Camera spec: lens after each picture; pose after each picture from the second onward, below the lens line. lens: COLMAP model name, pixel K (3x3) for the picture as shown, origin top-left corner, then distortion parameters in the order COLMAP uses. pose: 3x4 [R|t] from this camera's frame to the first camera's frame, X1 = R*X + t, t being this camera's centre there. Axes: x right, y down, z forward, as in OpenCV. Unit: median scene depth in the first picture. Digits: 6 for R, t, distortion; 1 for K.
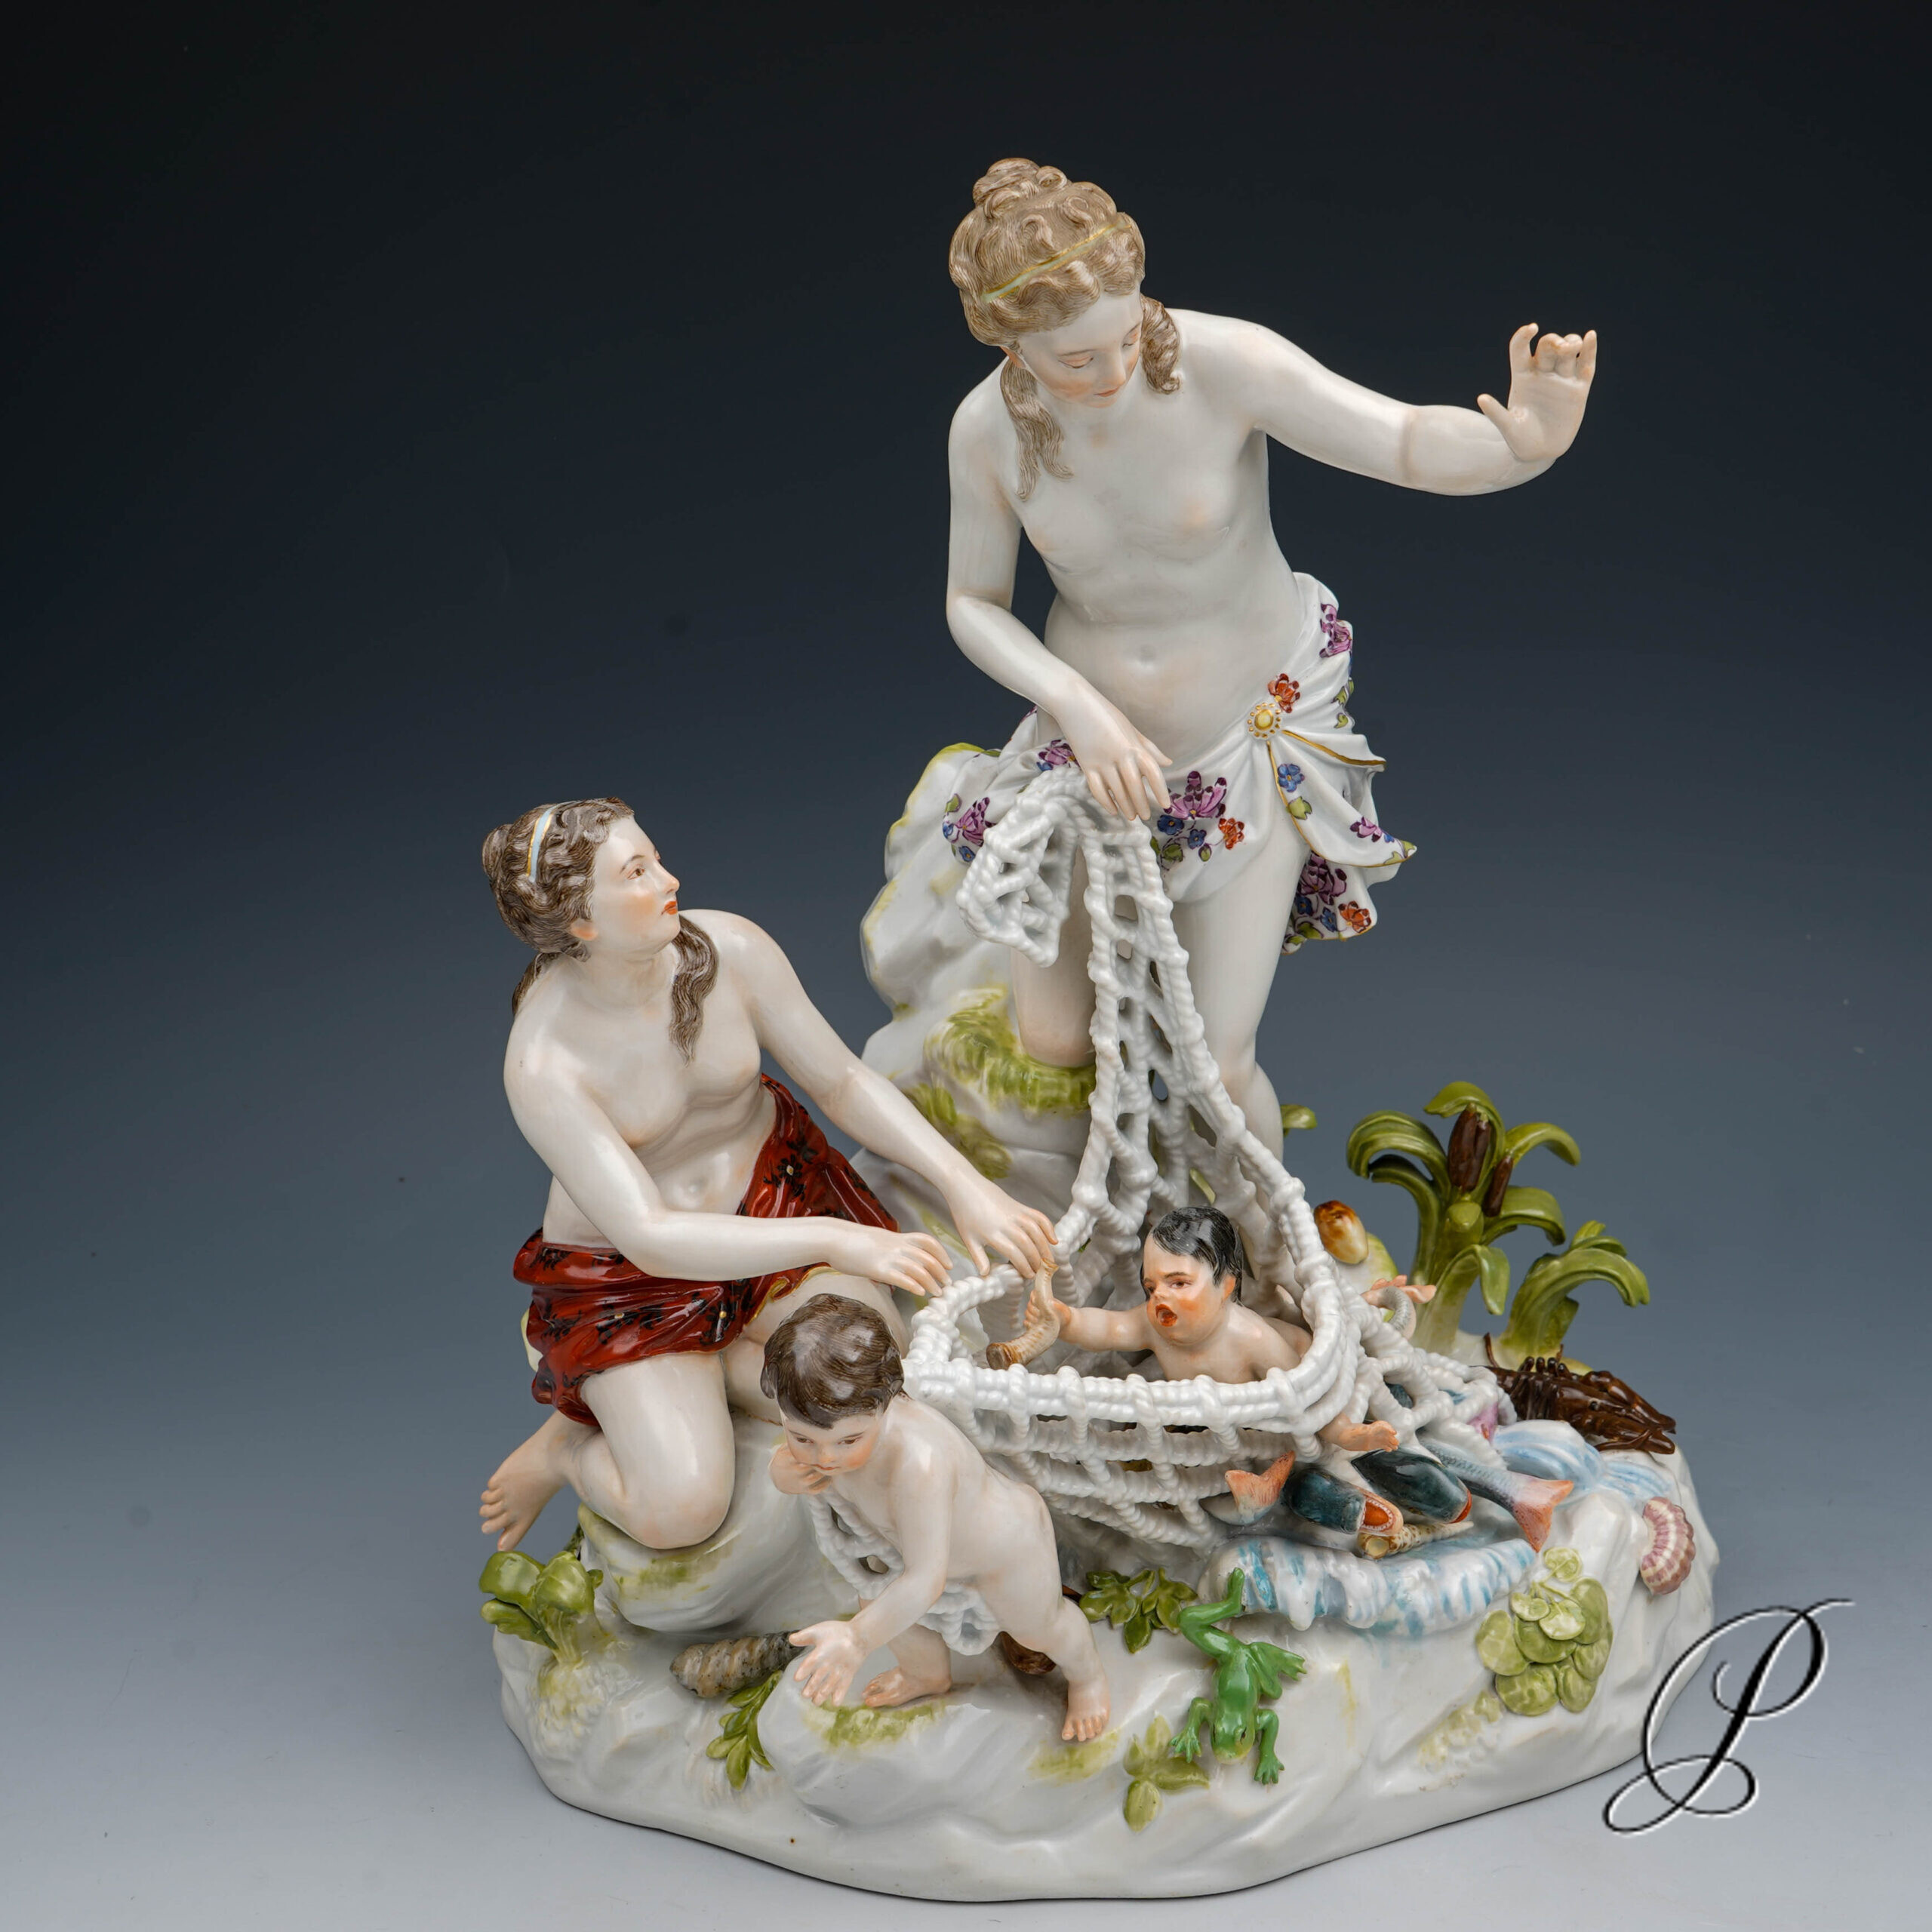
lens RADIAL K [[1923.9, 0, 1040.1], [0, 1923.9, 964.3], [0, 0, 1]] dist [0.003409, 0.012321]
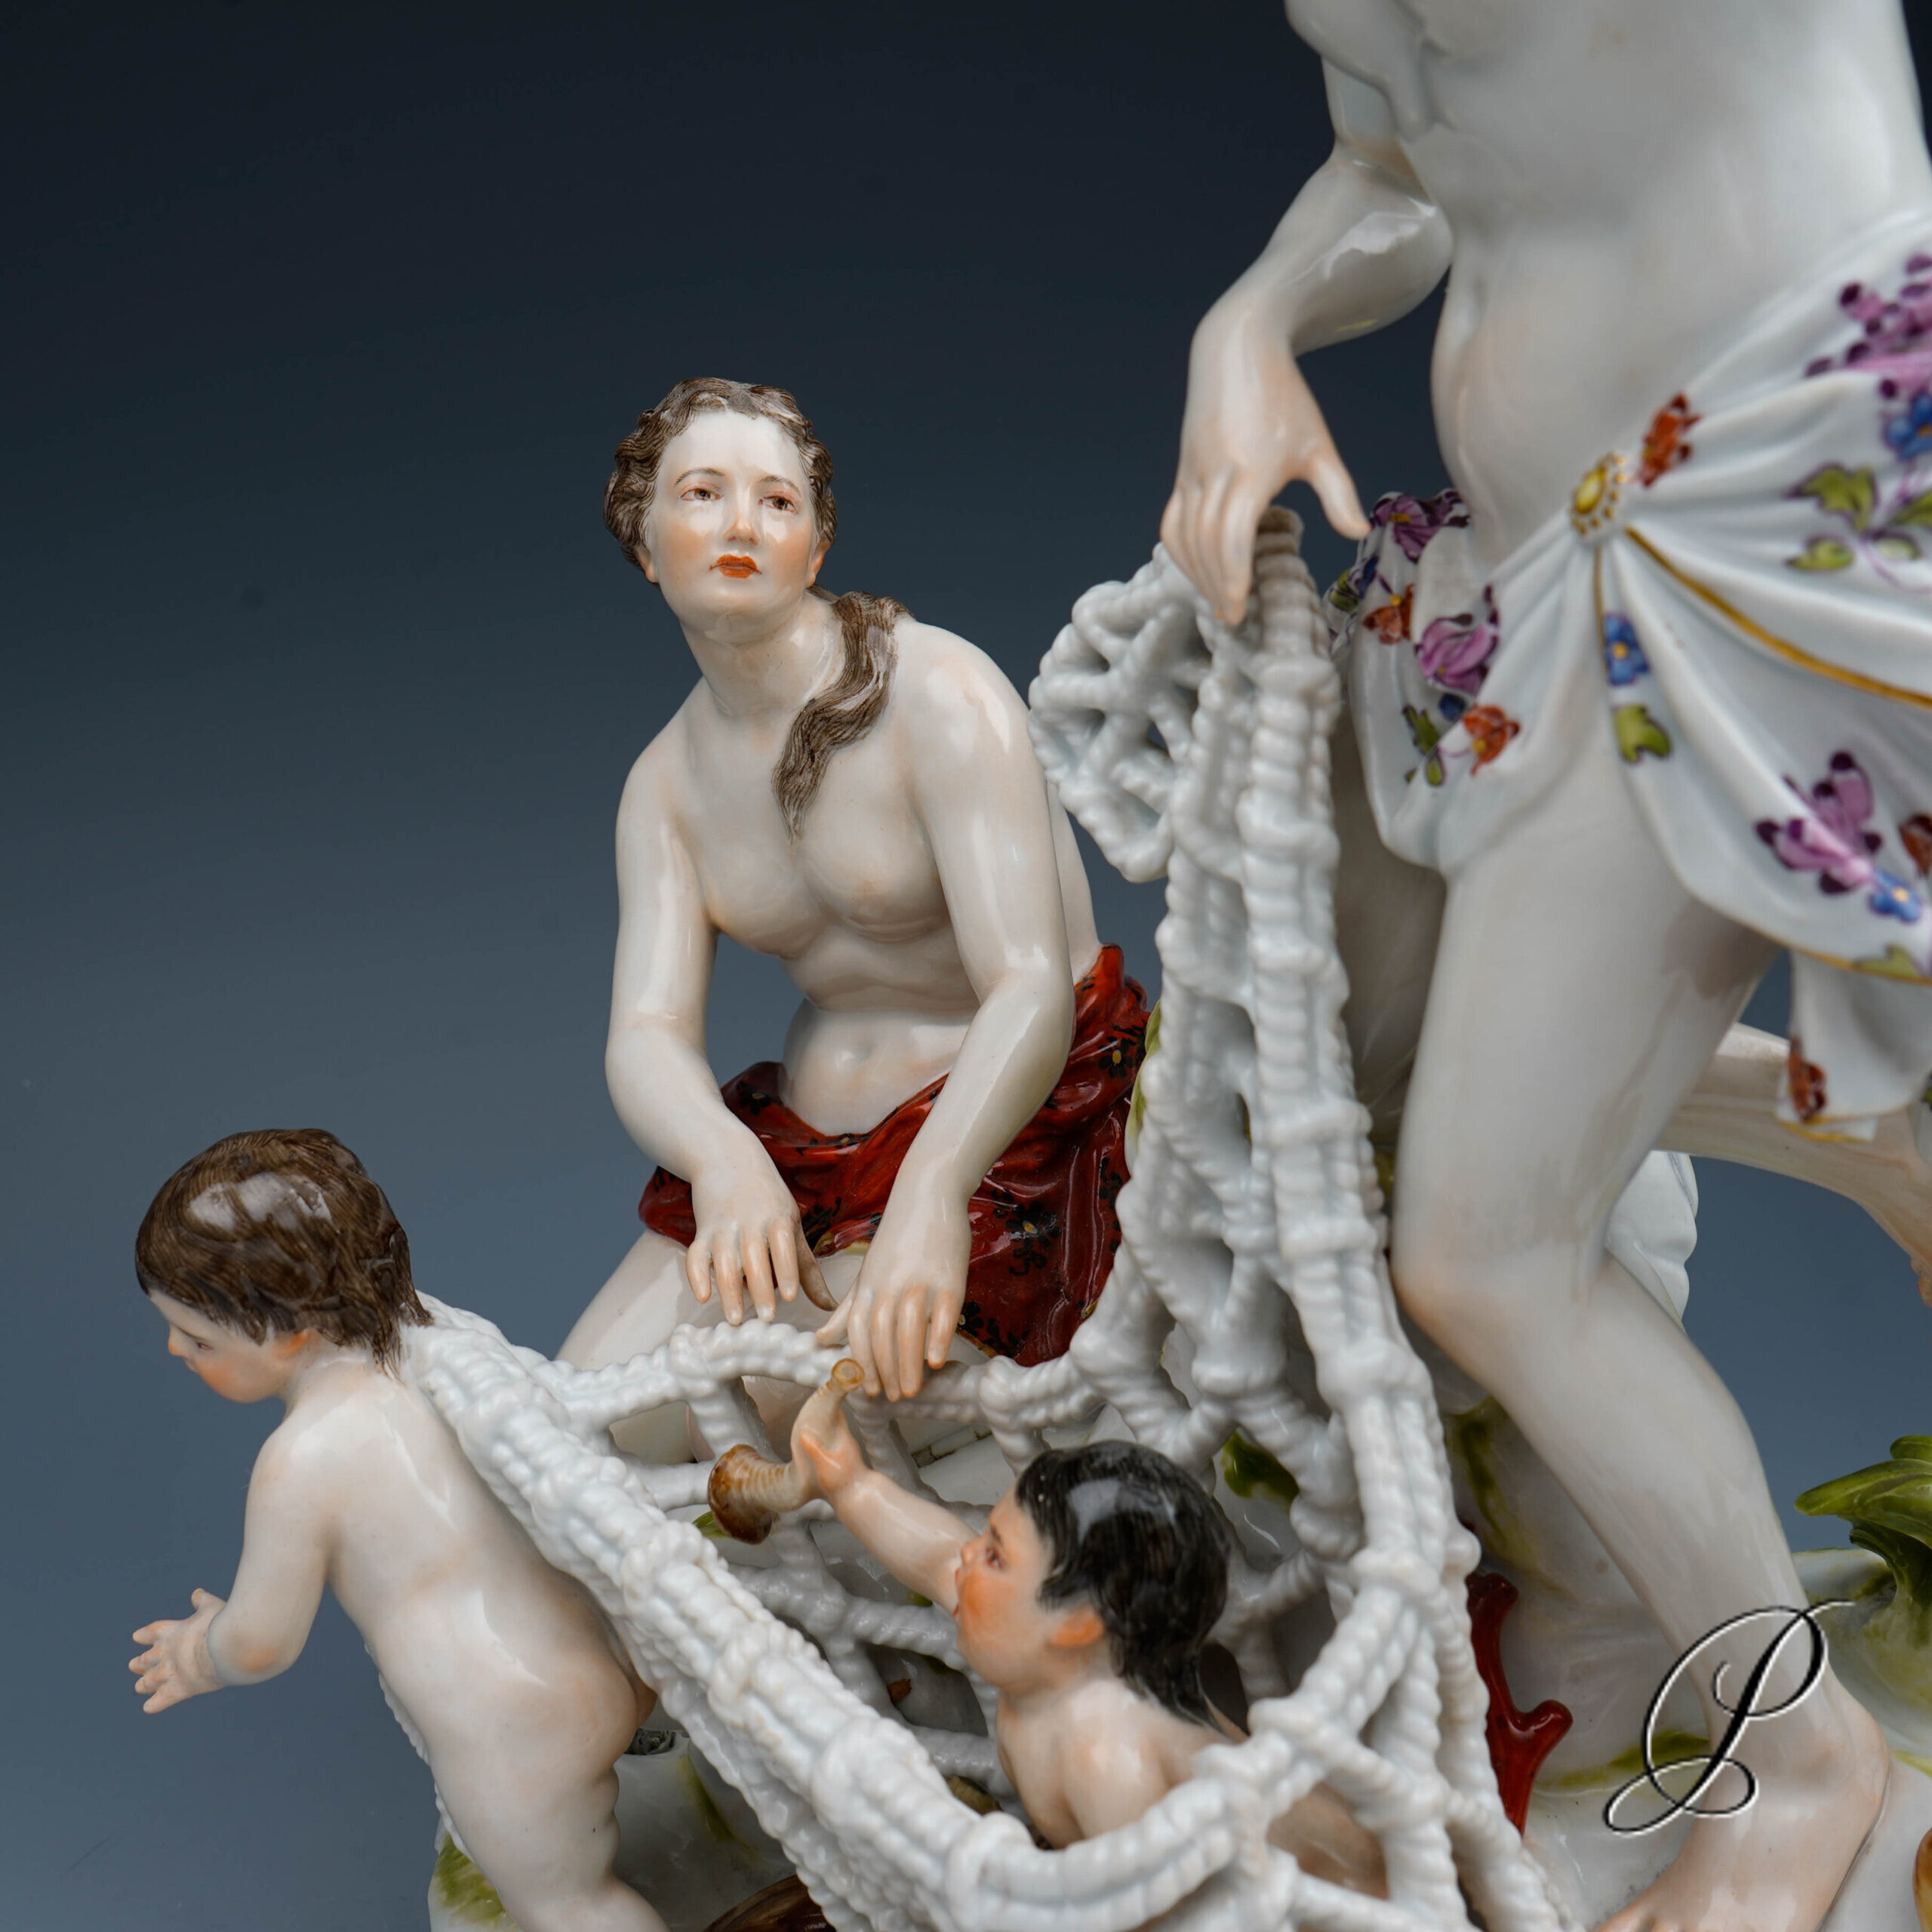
lens RADIAL K [[2365.0, 0, 966.0], [0, 2365.0, 966.0], [0, 0, 1]] dist [0.013987, 0.009508]
pose [[0.475456, 0.358739, -0.803273, 0.487879], [-0.346078, 0.915732, 0.204120, -0.089576], [0.808809, 0.180945, 0.559542, 0.615269]]
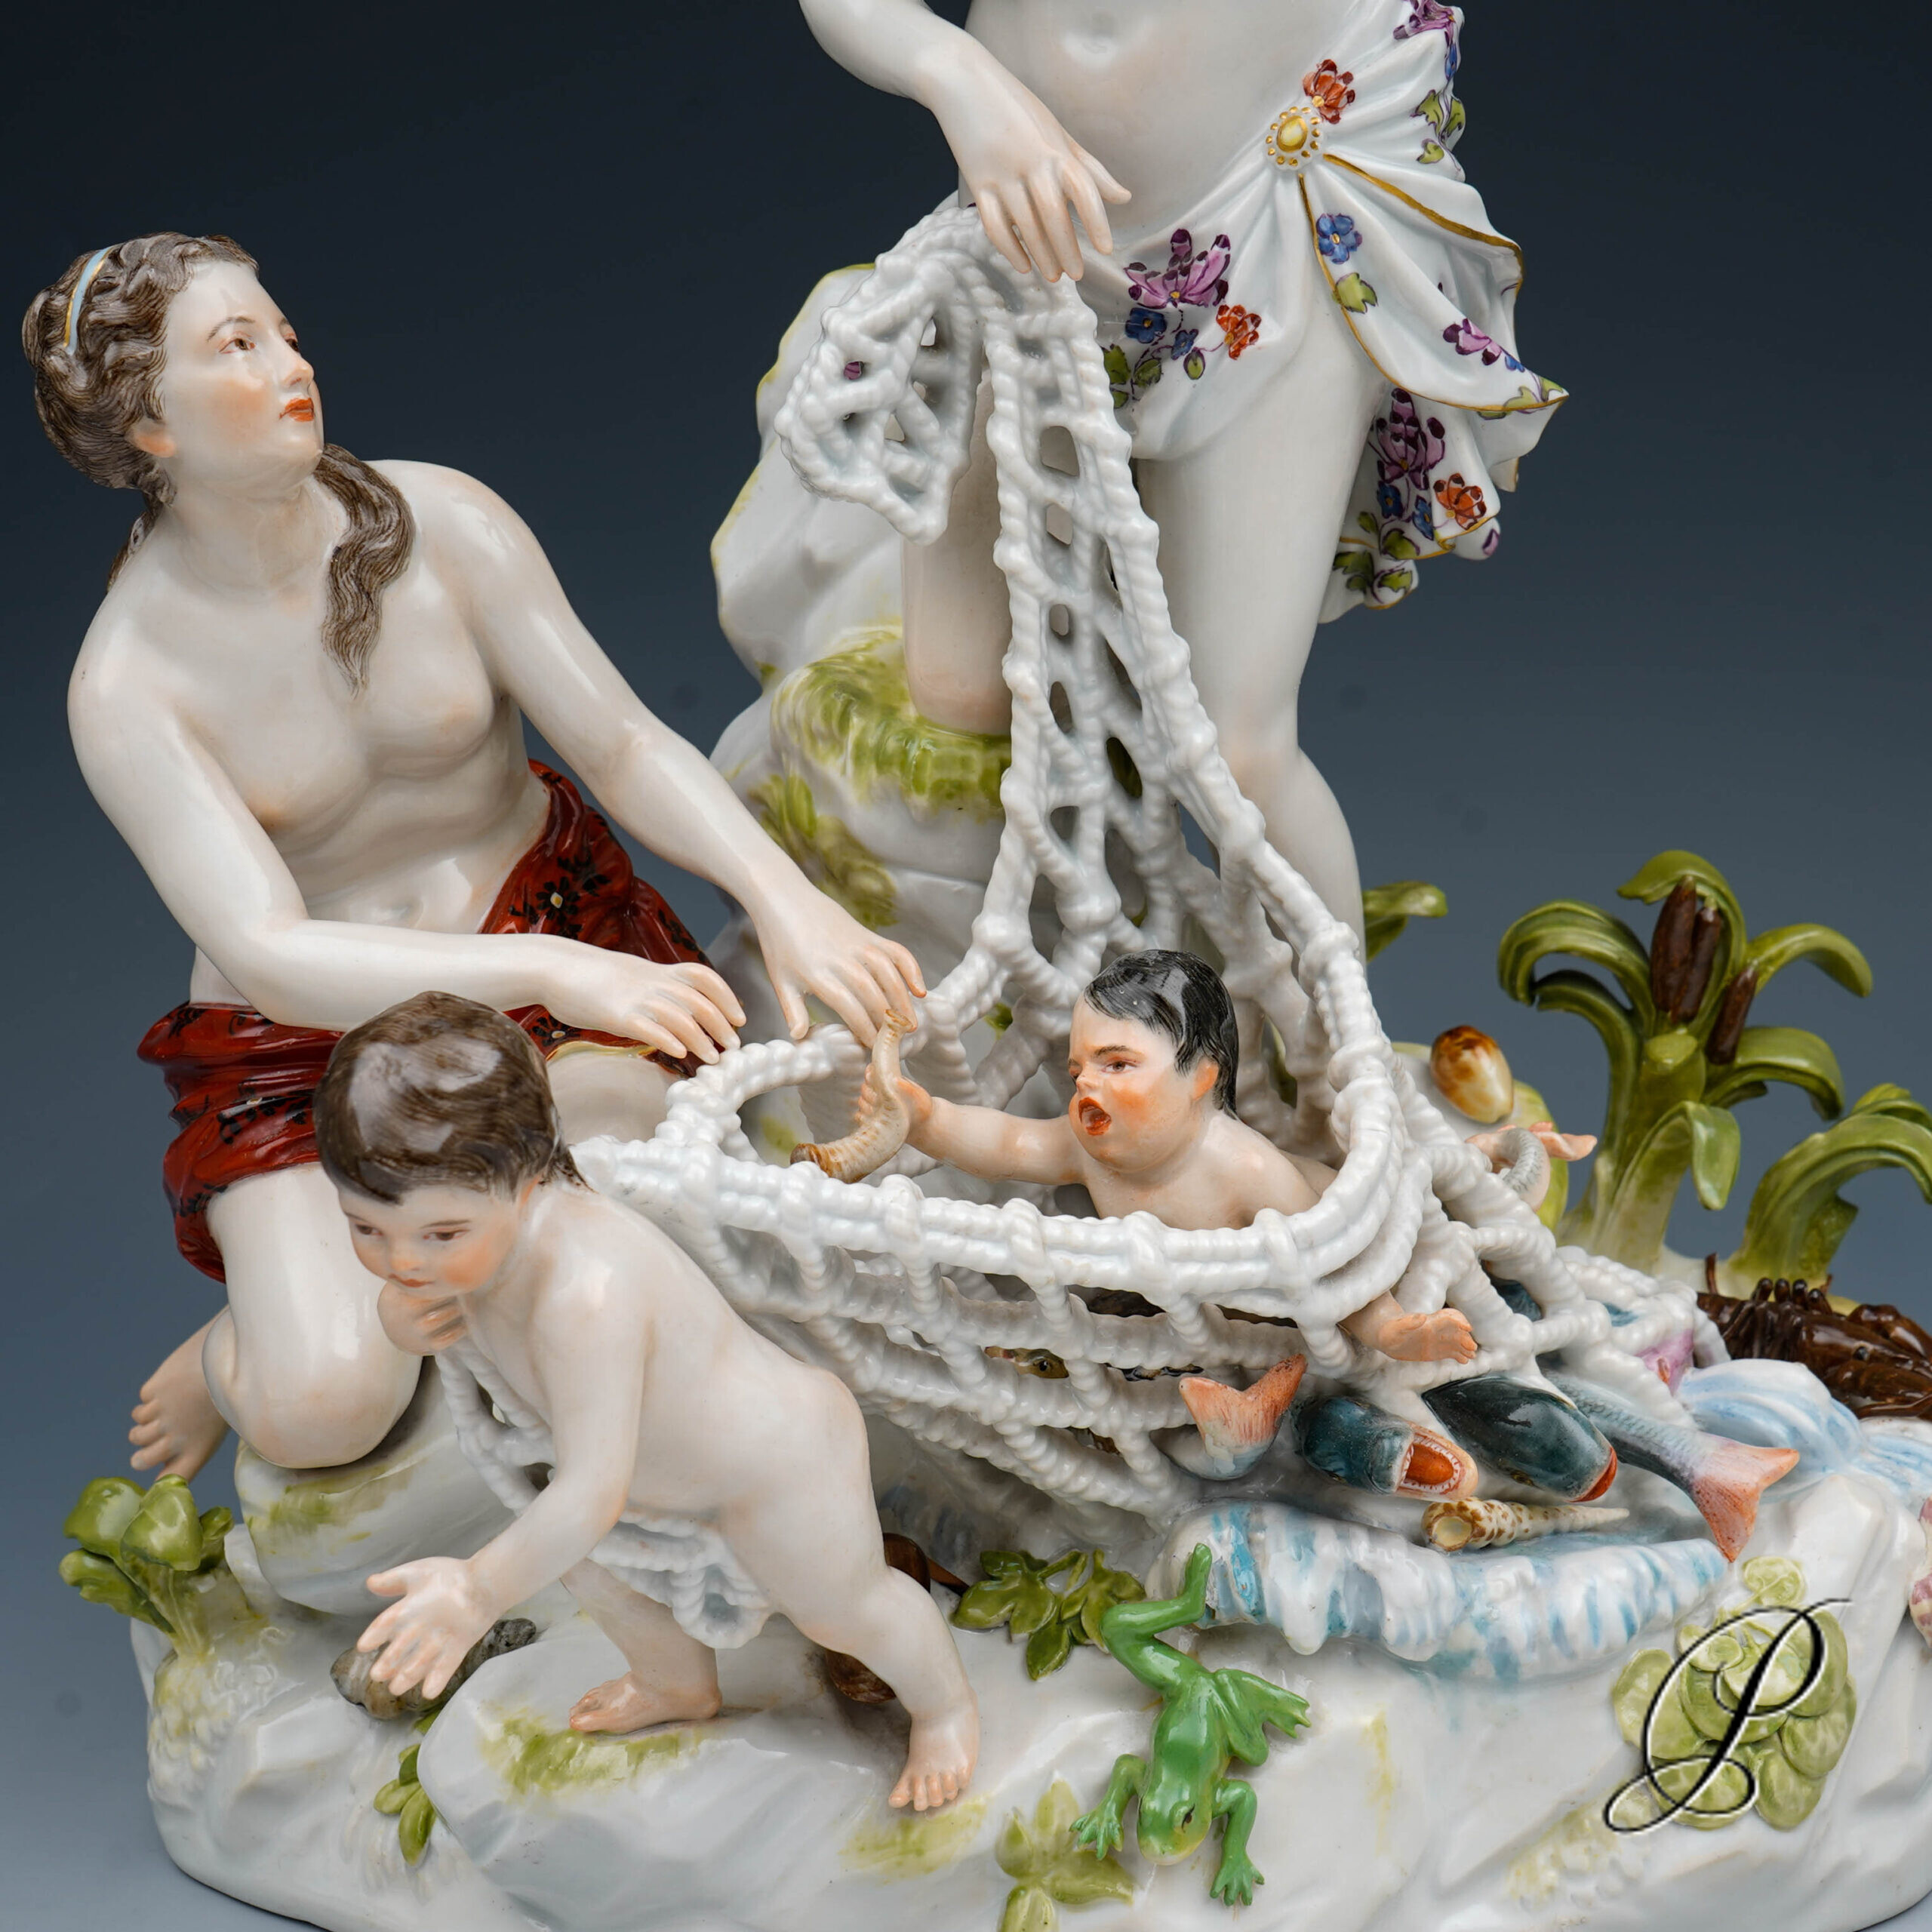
lens RADIAL K [[2451.1, 0, 1092.5], [0, 2451.1, 932.5], [0, 0, 1]] dist [-0.002177, 0.007076]
pose [[0.995171, 0.032156, -0.092741, 0.131003], [-0.032735, 0.999453, -0.004731, 0.125380], [0.092538, 0.007744, 0.995679, 0.230274]]
